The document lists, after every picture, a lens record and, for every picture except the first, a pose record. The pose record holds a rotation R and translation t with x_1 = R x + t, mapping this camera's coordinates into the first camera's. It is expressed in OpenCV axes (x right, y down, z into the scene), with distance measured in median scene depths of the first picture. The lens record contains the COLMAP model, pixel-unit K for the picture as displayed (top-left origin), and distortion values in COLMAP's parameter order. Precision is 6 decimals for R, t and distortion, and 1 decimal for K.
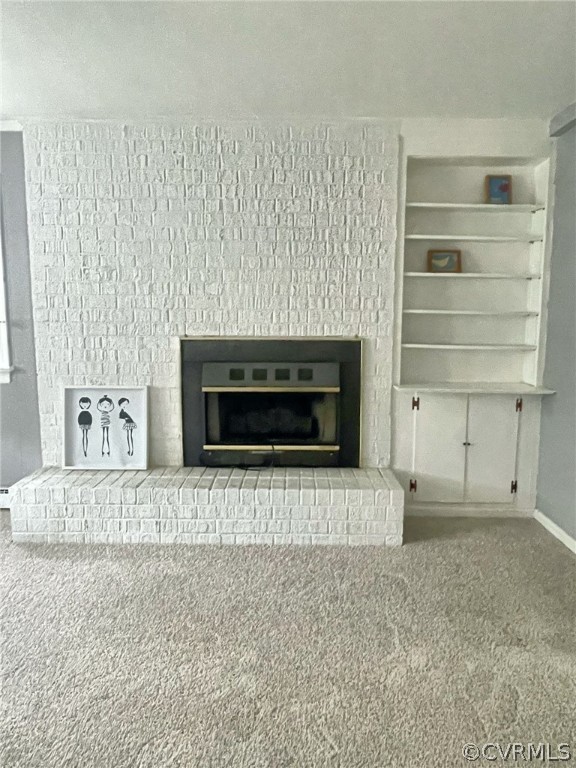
lens RADIAL K [[561.7, 0, 288.0], [0, 561.7, 384.0], [0, 0, 1]] dist [0.044506, -0.001170]
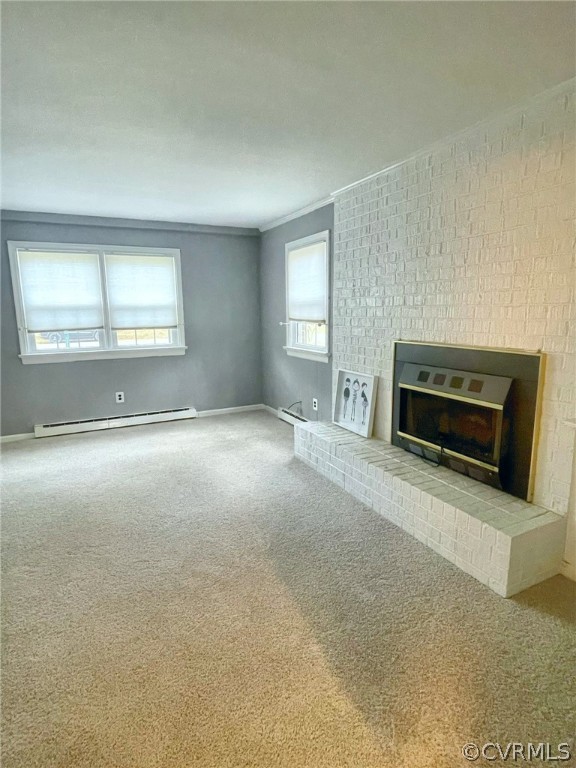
lens RADIAL K [[418.0, 0, 287.8], [0, 418.0, 388.9], [0, 0, 1]] dist [-0.000714, -0.000230]
pose [[0.445219, 0.159896, -0.881030, 0.522961], [-0.124596, 0.985418, 0.115878, -0.054428], [0.886711, 0.058181, 0.458649, 0.374063]]
